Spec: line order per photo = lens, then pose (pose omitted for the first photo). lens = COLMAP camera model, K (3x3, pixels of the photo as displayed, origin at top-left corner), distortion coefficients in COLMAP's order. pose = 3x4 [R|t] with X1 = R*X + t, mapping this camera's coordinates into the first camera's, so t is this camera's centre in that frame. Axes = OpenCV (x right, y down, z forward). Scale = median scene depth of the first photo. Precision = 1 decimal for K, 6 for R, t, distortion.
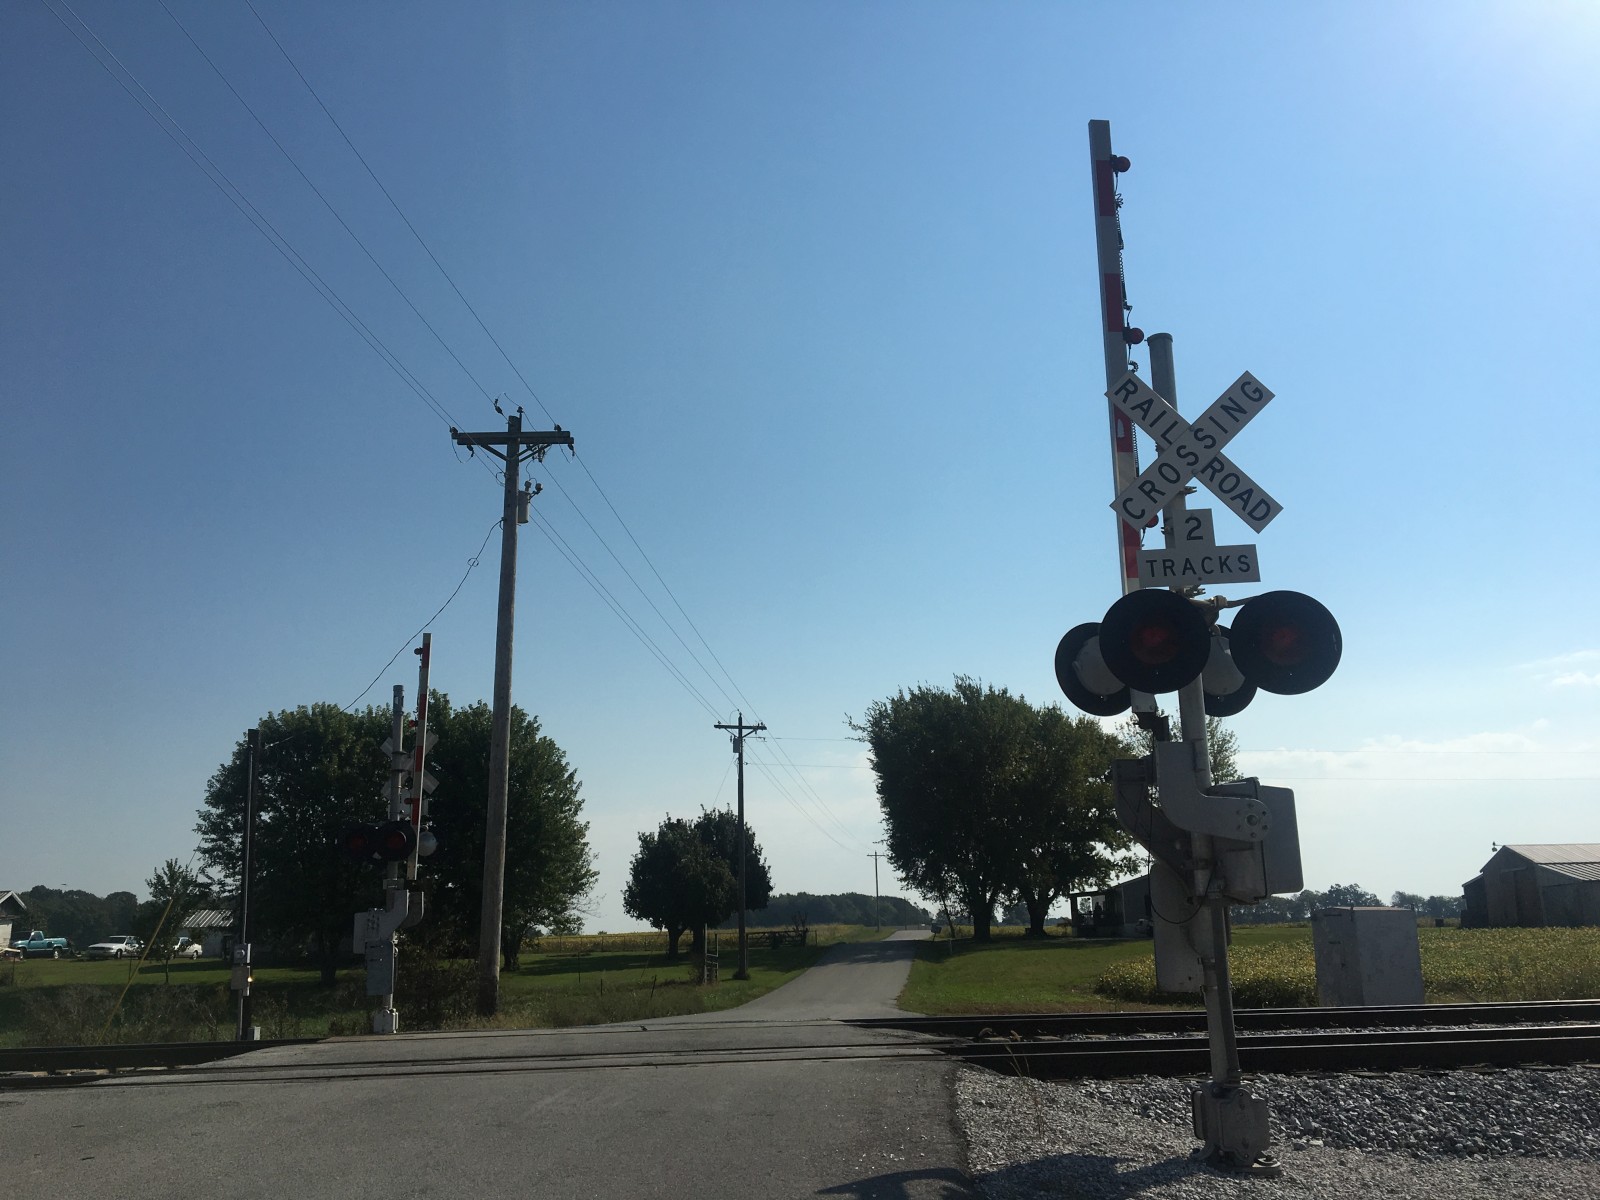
lens RADIAL K [[1346.7, 0, 793.0], [0, 1346.7, 592.3], [0, 0, 1]] dist [0.101742, -0.156307]
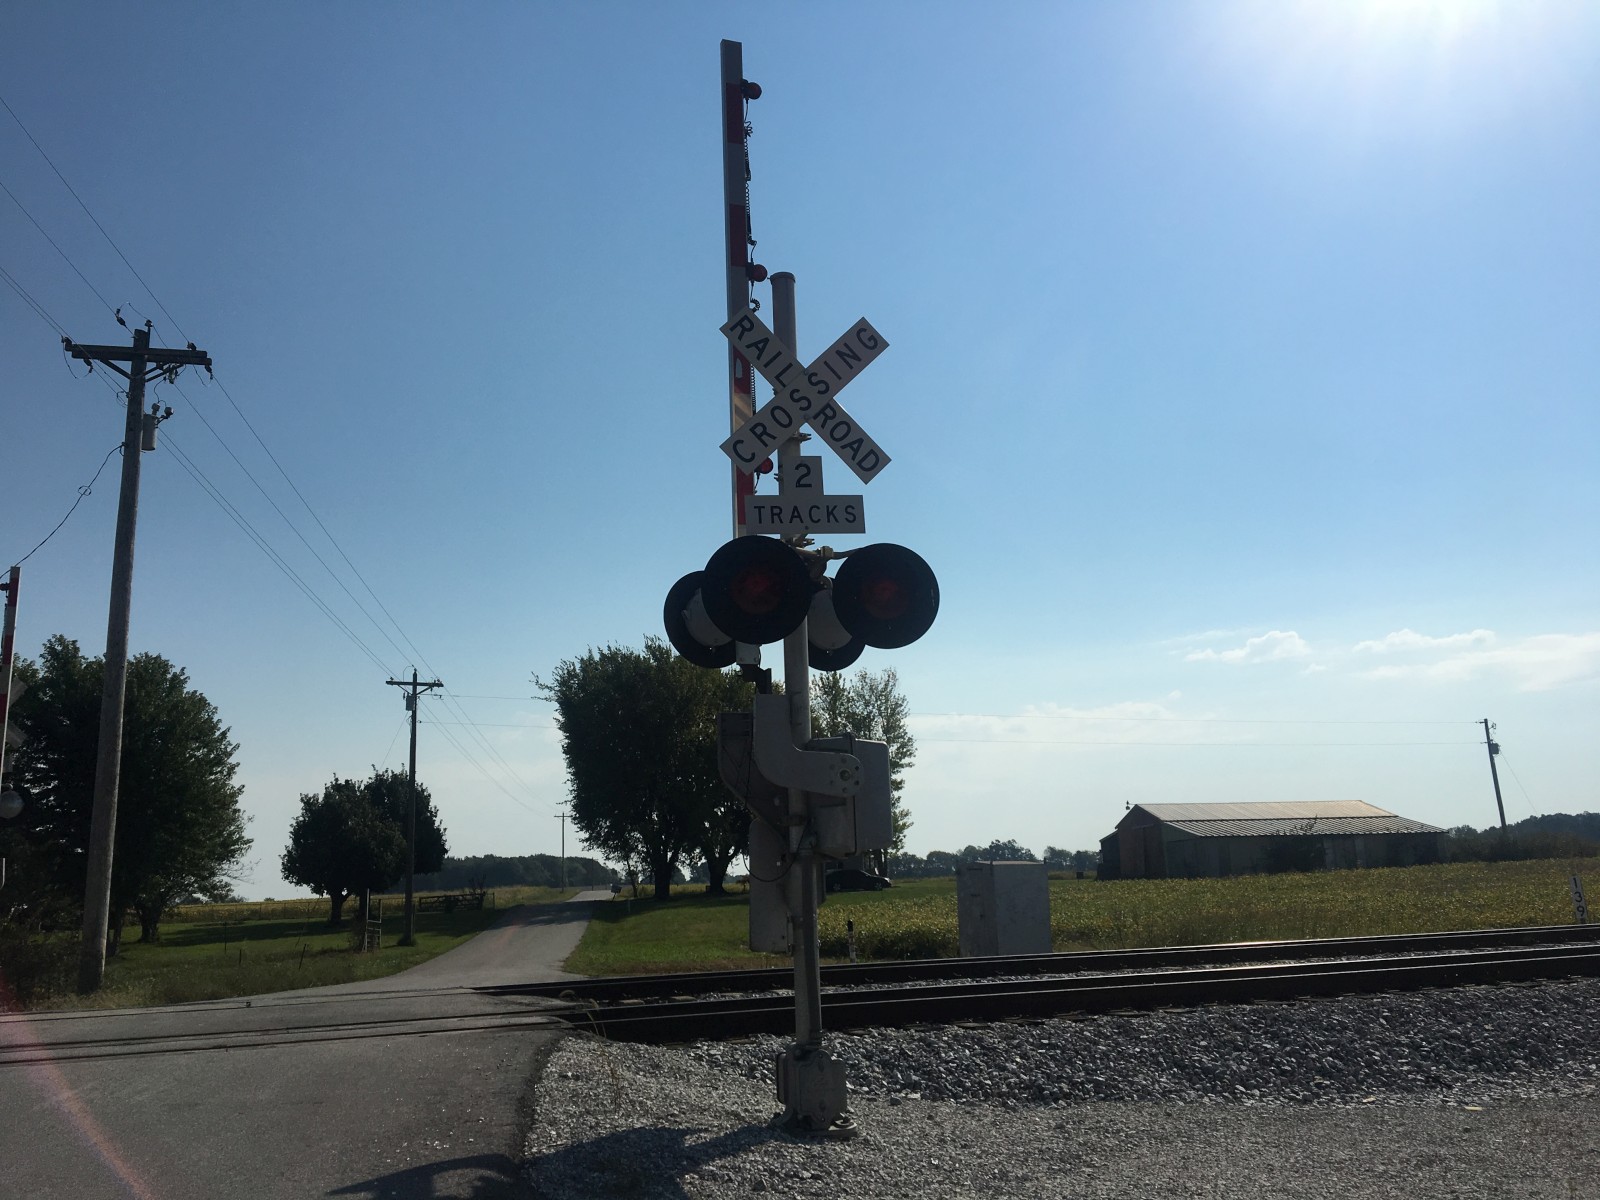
lens RADIAL K [[1346.7, 0, 793.0], [0, 1346.7, 592.3], [0, 0, 1]] dist [0.101742, -0.156307]
pose [[0.975348, 0.034851, 0.217901, 0.010591], [-0.040971, 0.998881, 0.023626, 0.001704], [-0.216834, -0.031971, 0.975685, 0.008207]]
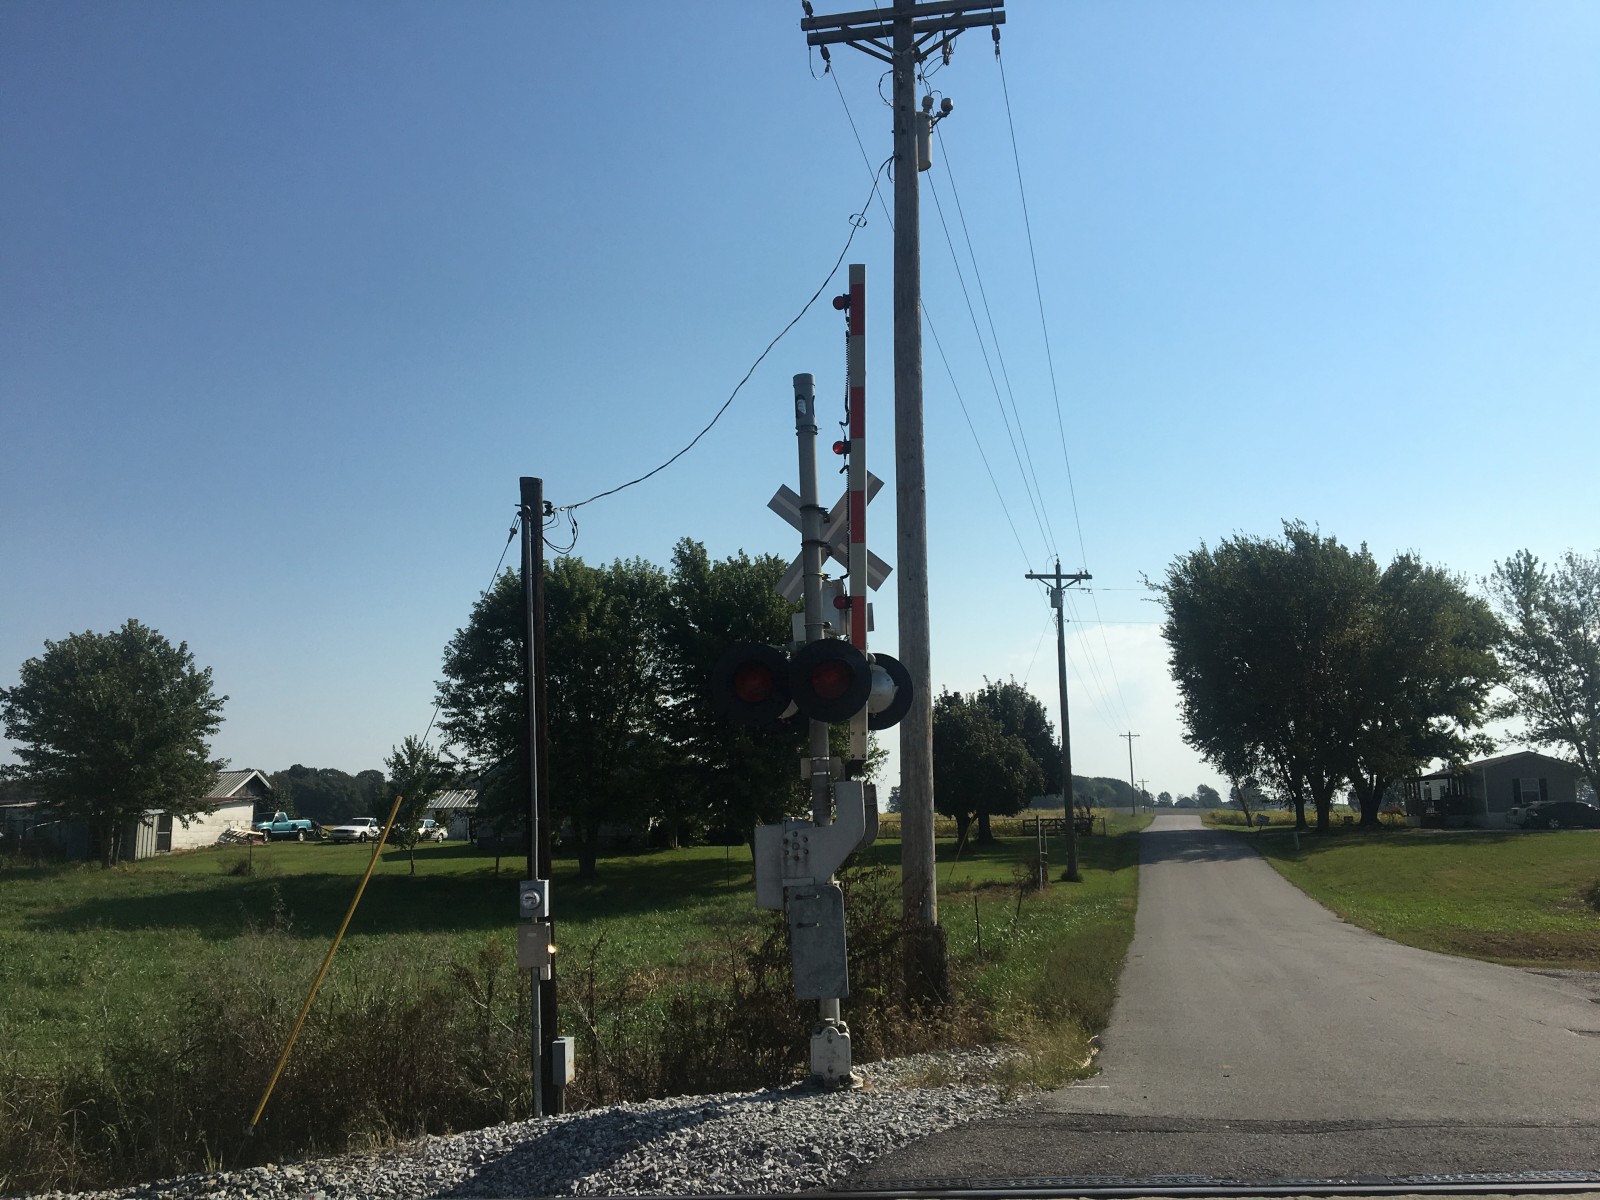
lens RADIAL K [[1346.7, 0, 793.0], [0, 1346.7, 592.3], [0, 0, 1]] dist [0.101742, -0.156307]
pose [[0.988934, -0.018797, -0.147162, -0.078453], [0.031290, 0.996054, 0.083046, 0.037439], [0.145020, -0.086732, 0.985620, 0.177917]]
